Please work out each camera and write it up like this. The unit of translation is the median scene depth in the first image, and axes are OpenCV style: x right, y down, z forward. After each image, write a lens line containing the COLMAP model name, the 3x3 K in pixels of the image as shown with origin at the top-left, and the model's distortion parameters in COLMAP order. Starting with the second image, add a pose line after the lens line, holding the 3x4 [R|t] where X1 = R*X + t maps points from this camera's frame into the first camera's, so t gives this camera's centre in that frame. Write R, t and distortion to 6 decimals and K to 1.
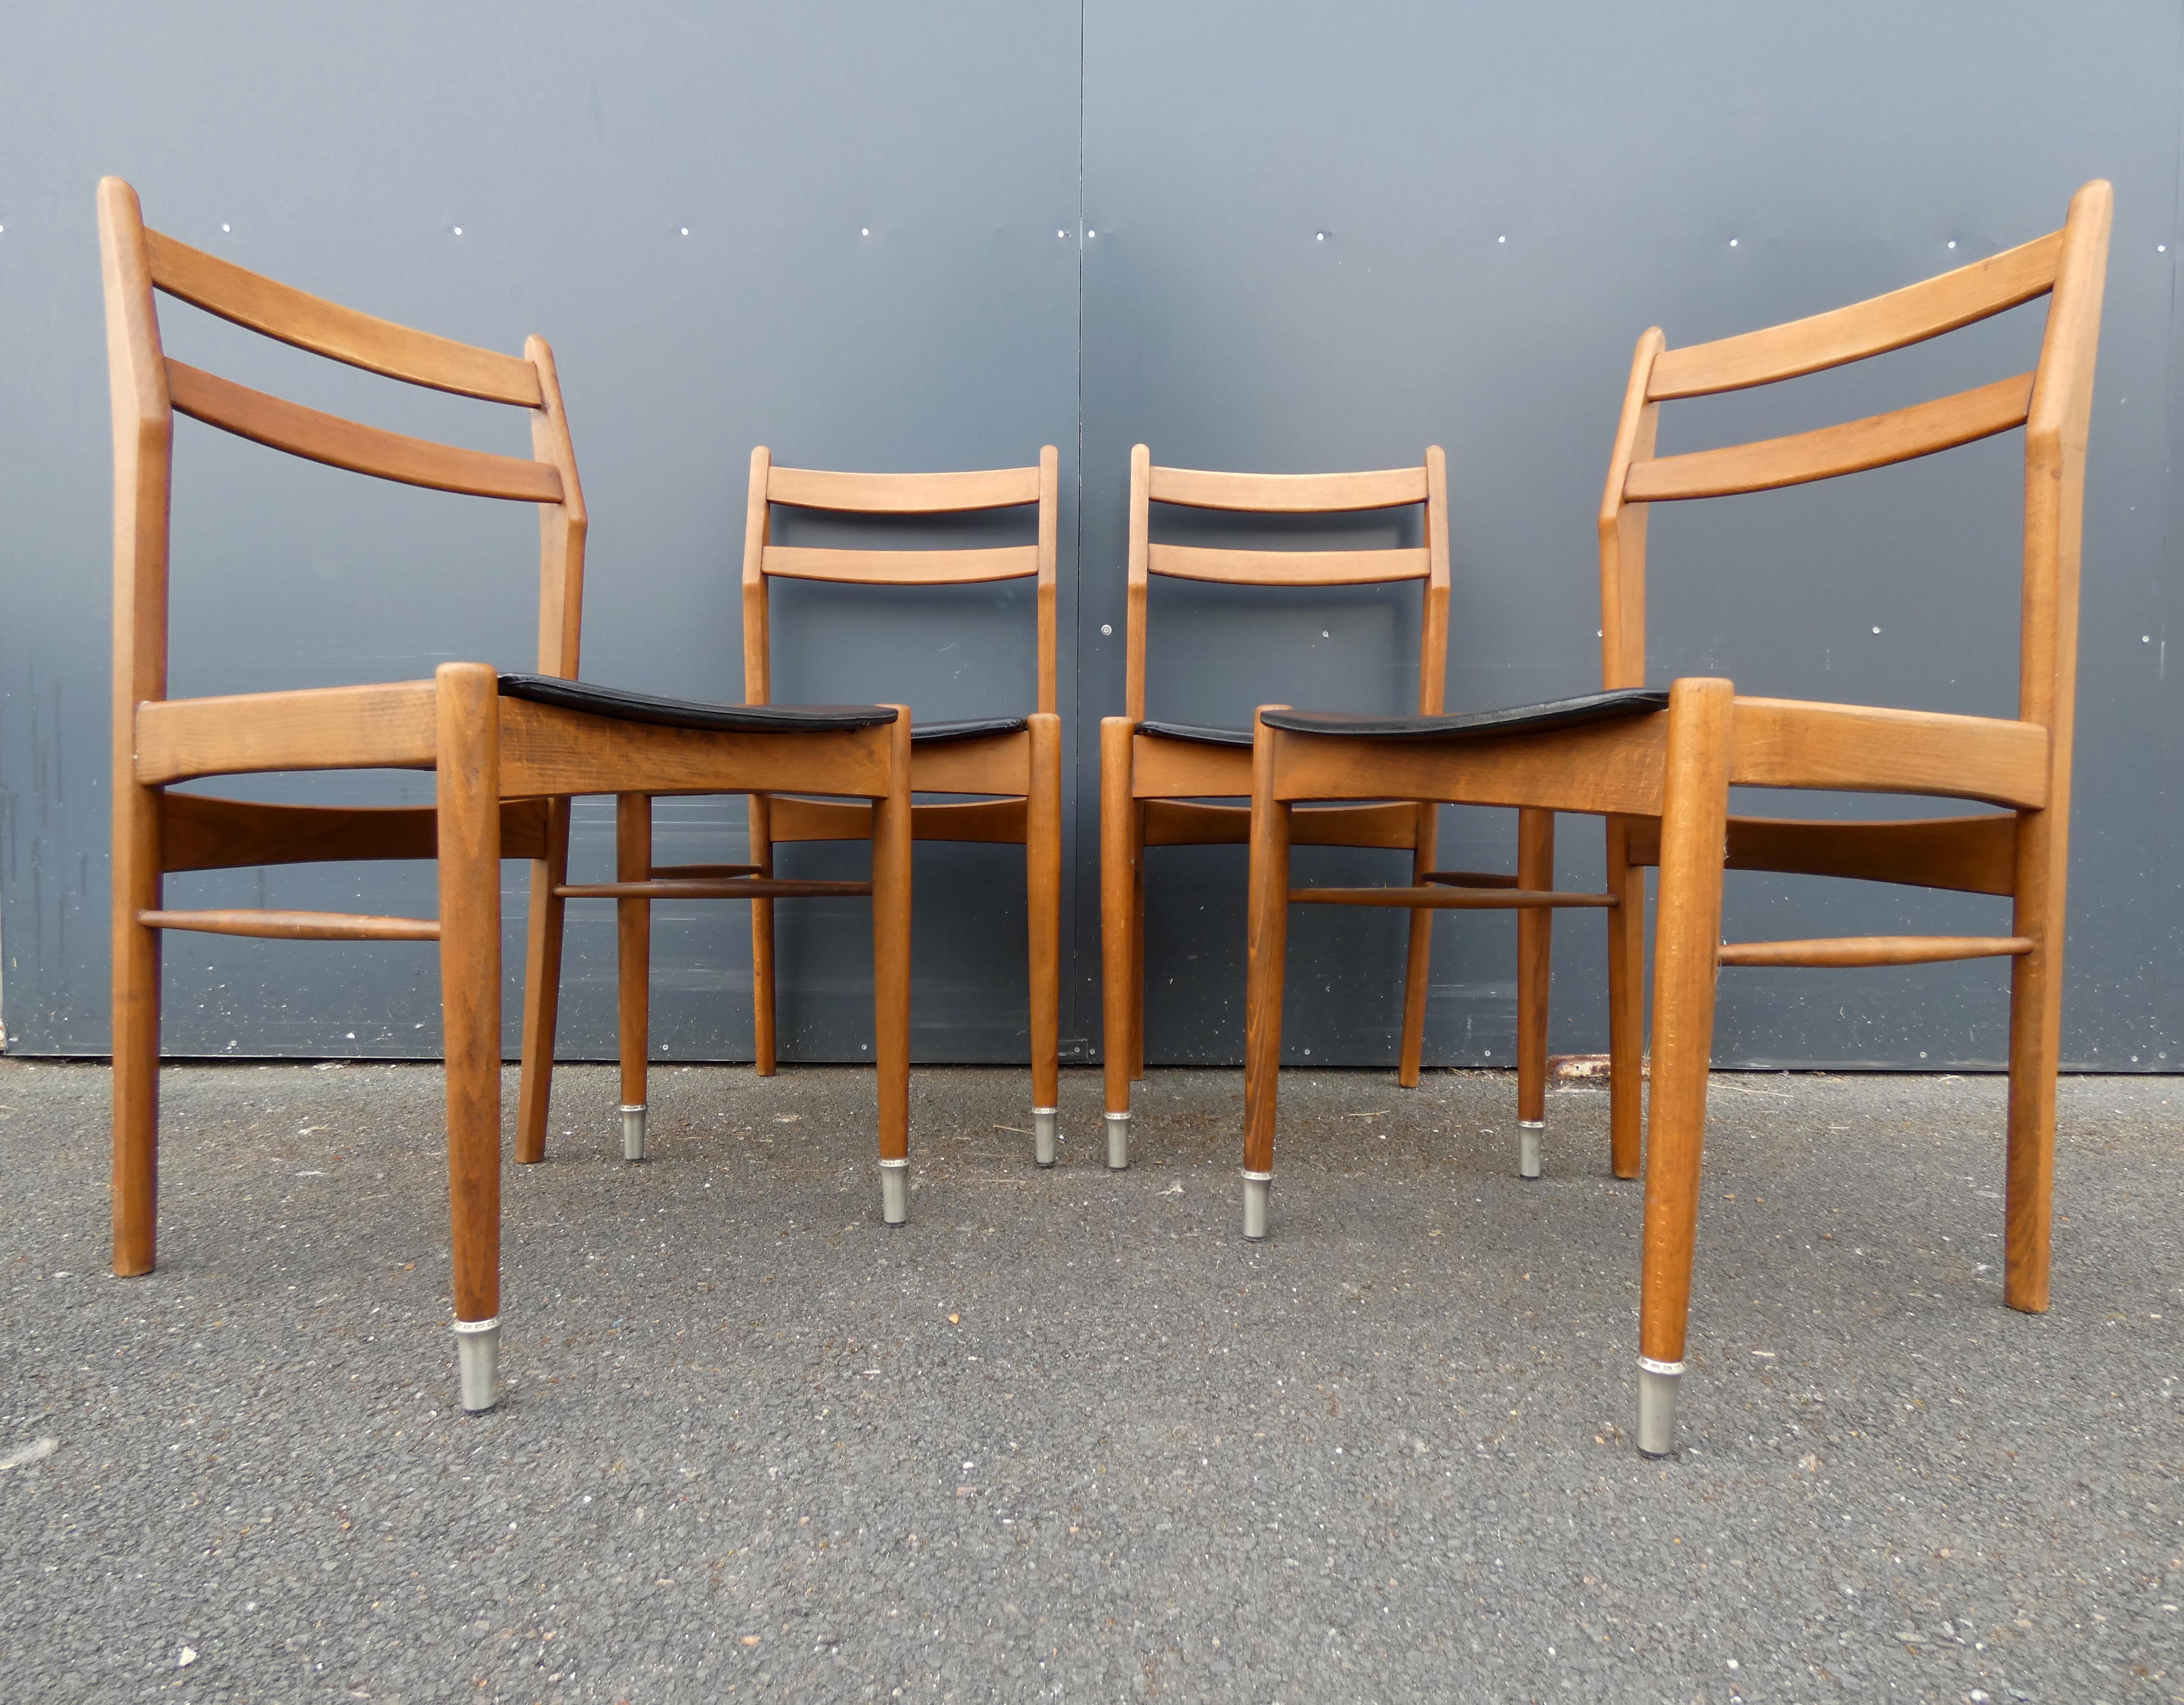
lens RADIAL K [[1362.6, 0, 1088.3], [0, 1362.6, 848.0], [0, 0, 1]] dist [-0.003714, 0.000251]
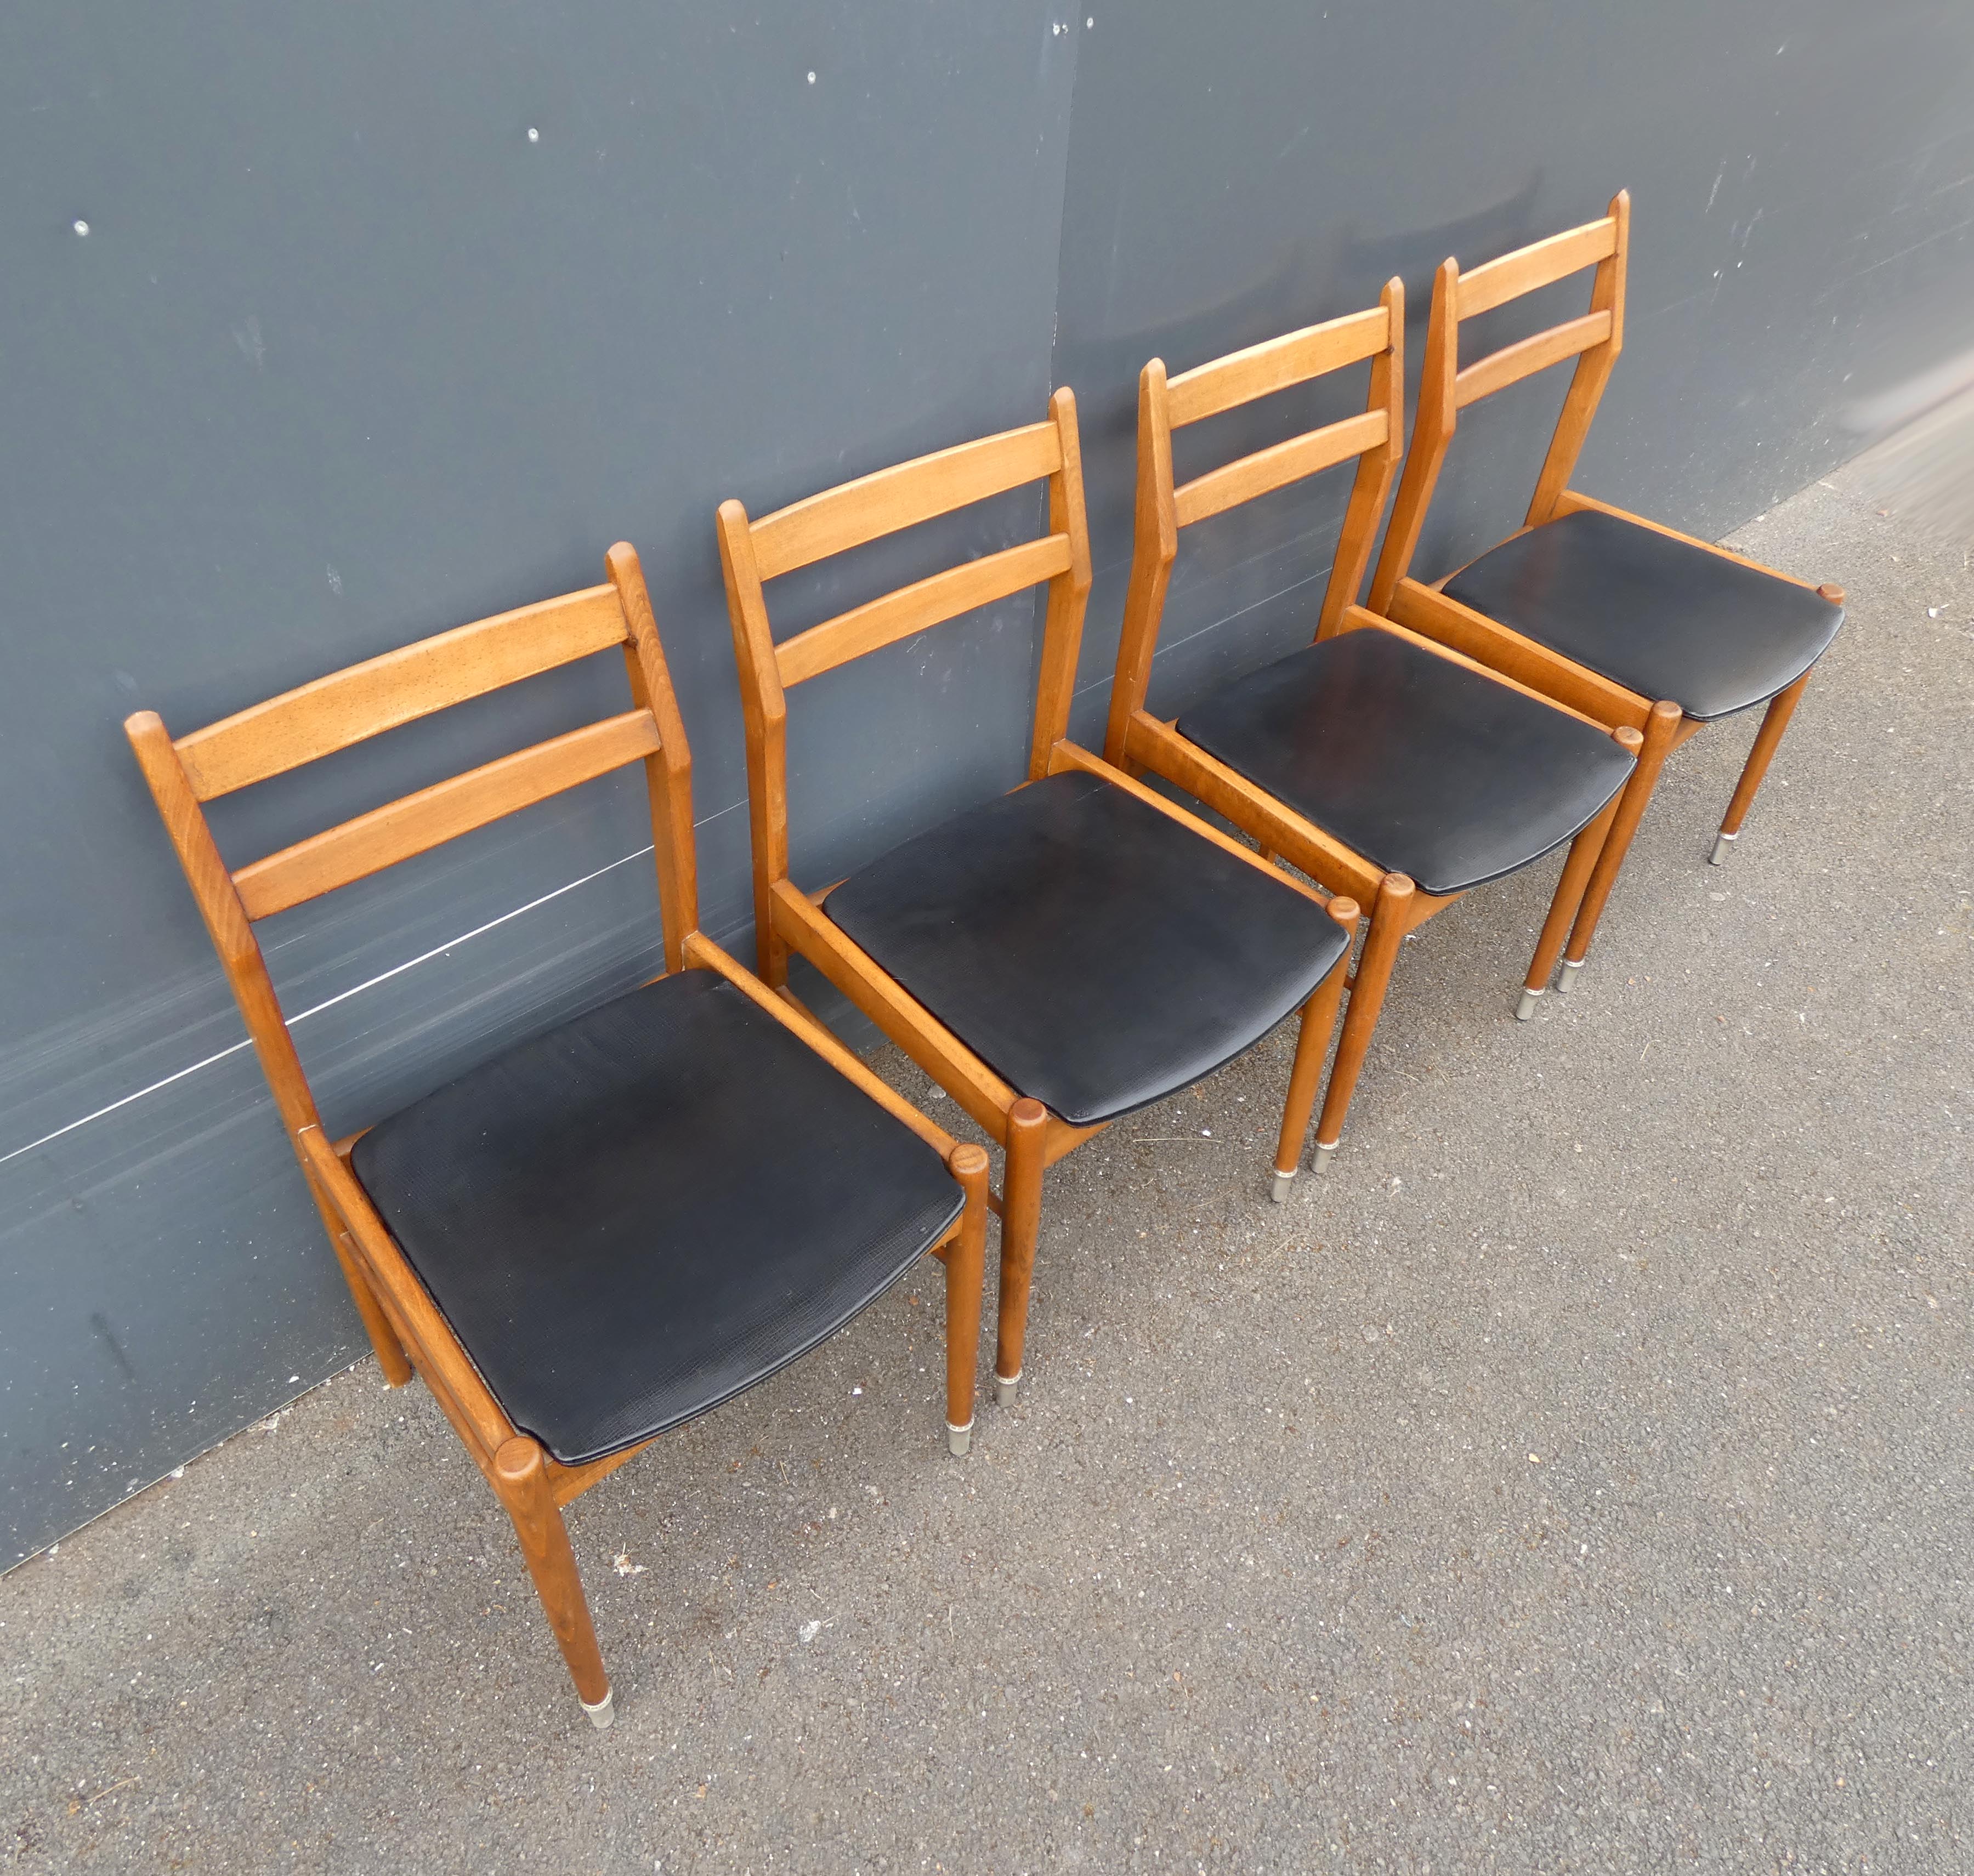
lens RADIAL K [[1615.5, 0, 973.0], [0, 1615.5, 942.9], [0, 0, 1]] dist [-0.011495, 0.009335]
pose [[0.739537, -0.444273, 0.505674, -1.180948], [-0.007595, 0.745688, 0.666252, -1.209171], [-0.673073, -0.496558, 0.548090, 0.766672]]
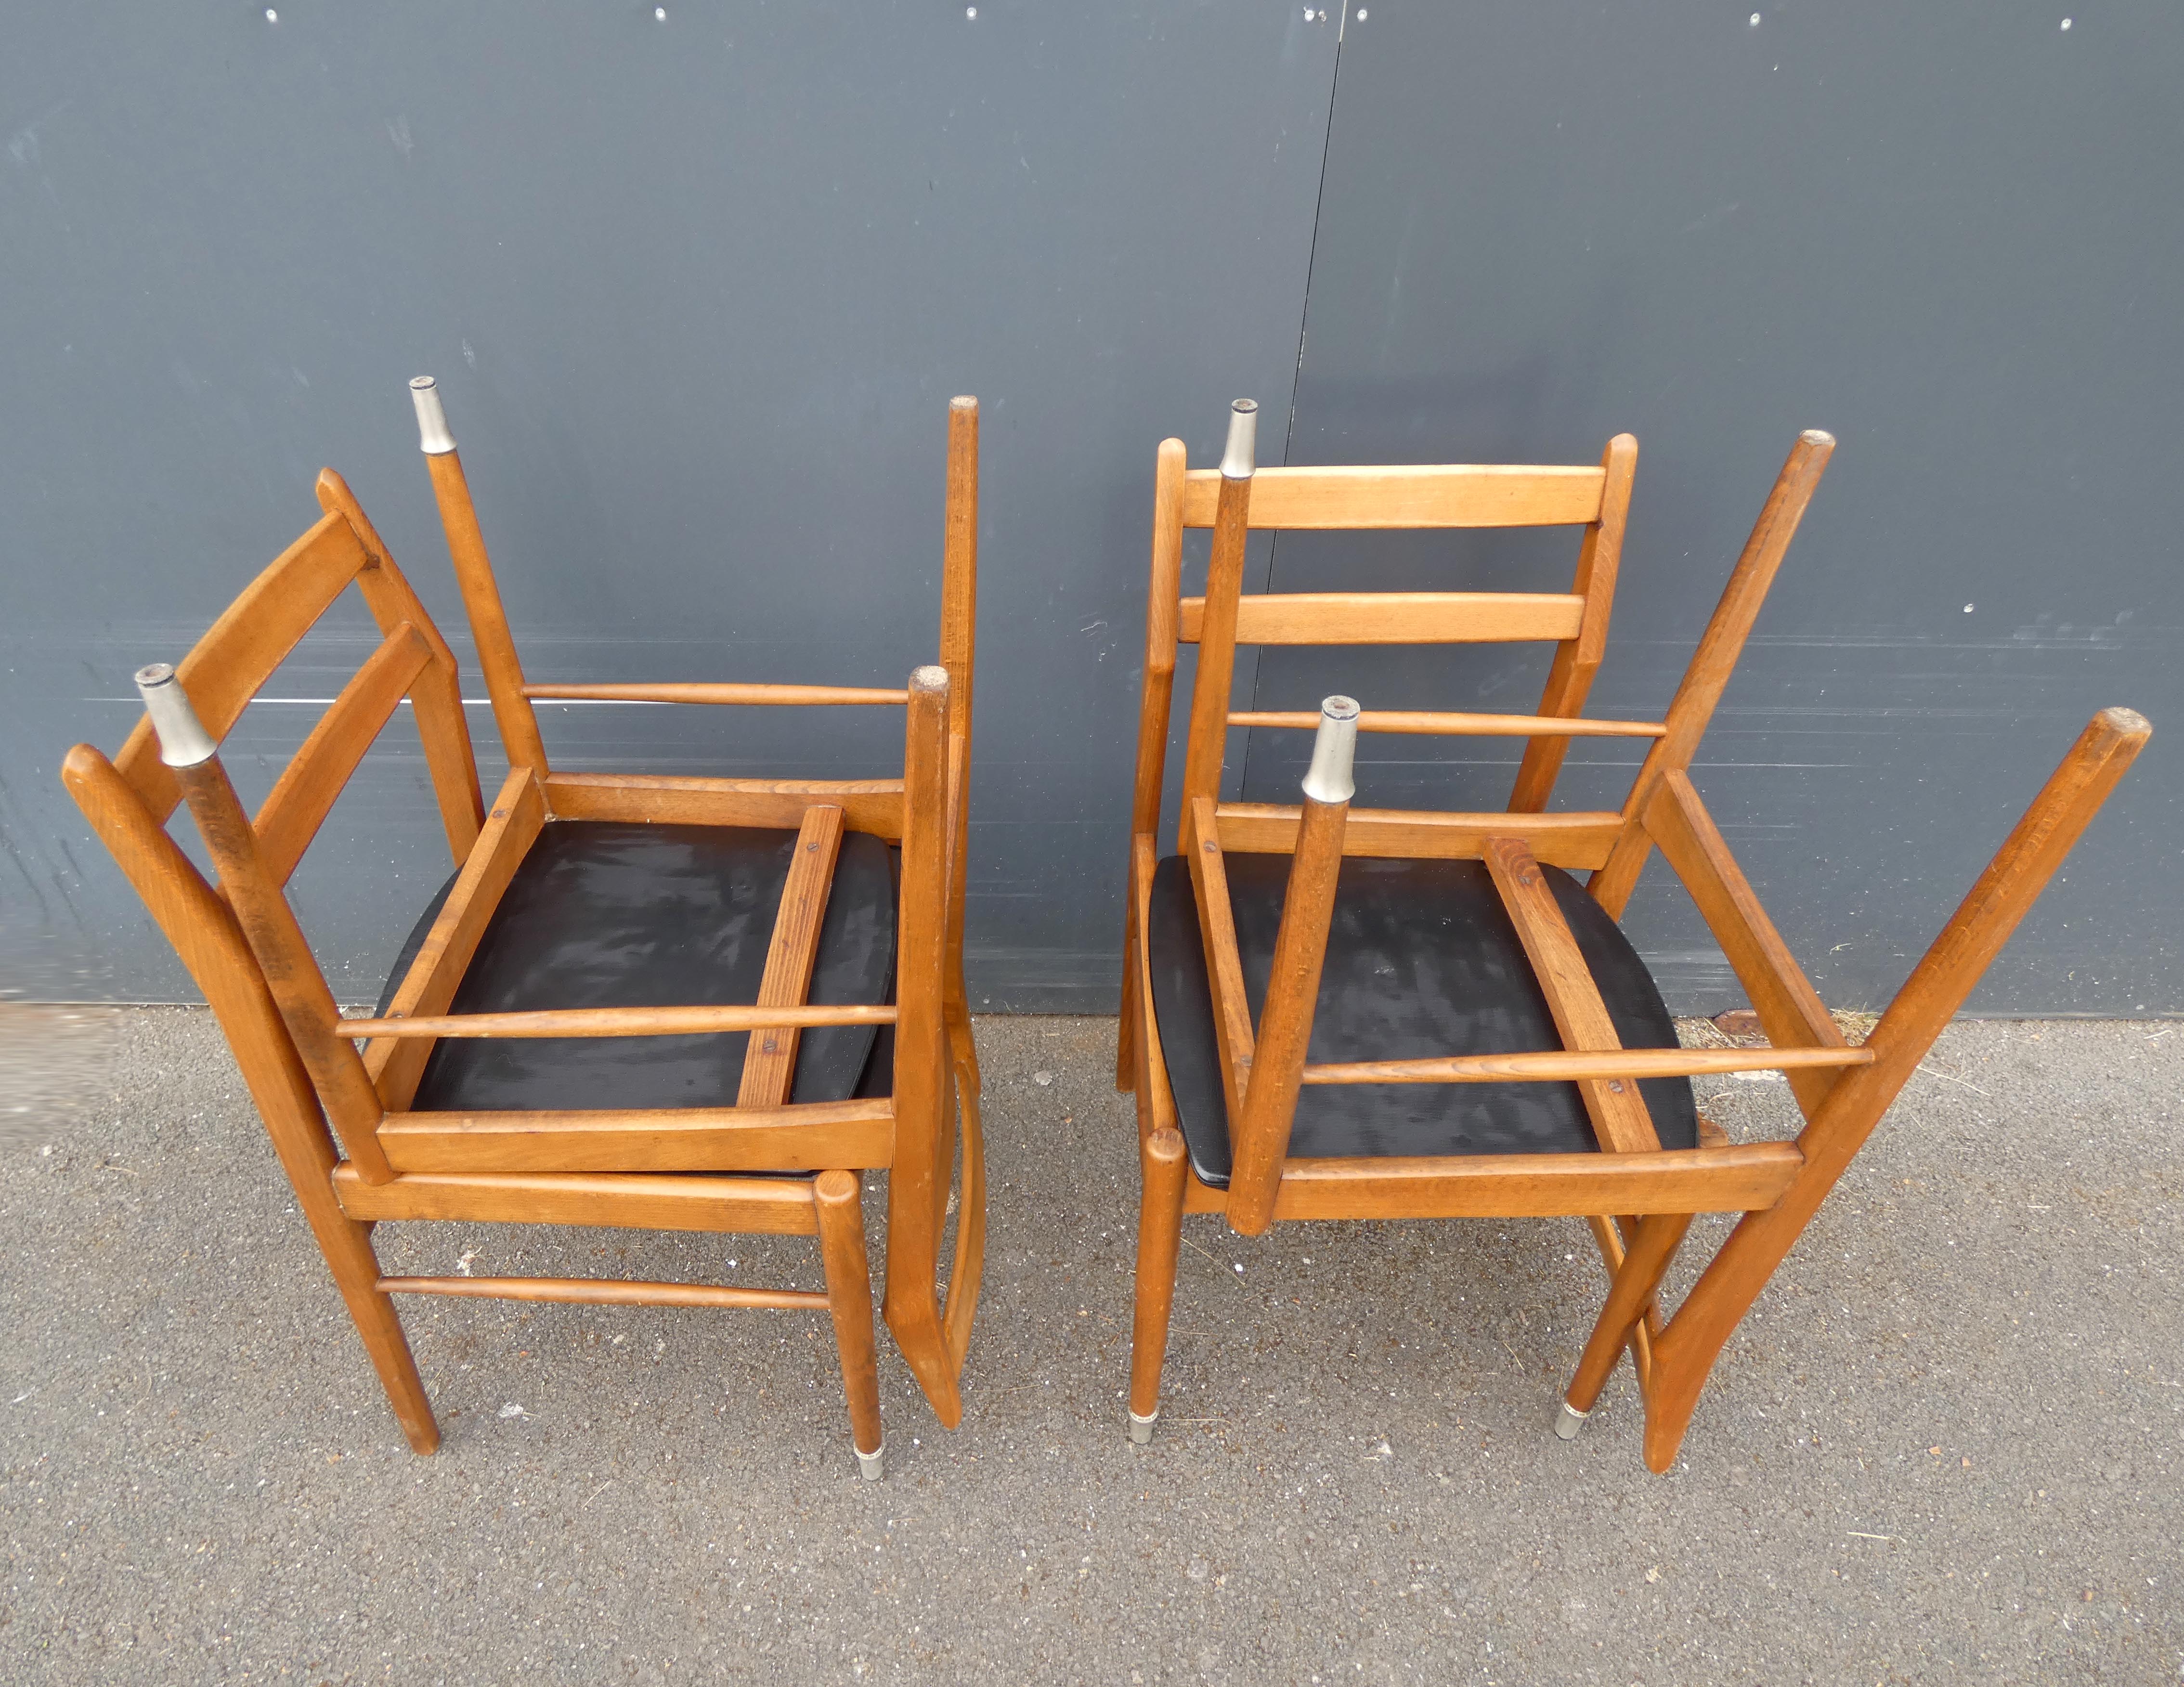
lens RADIAL K [[1408.8, 0, 1000.6], [0, 1408.8, 796.0], [0, 0, 1]] dist [-0.008224, 0.002368]
pose [[0.999930, -0.004725, -0.010884, -0.279338], [0.010252, 0.805835, 0.592051, -1.027489], [0.005973, -0.592121, 0.805827, 0.611580]]
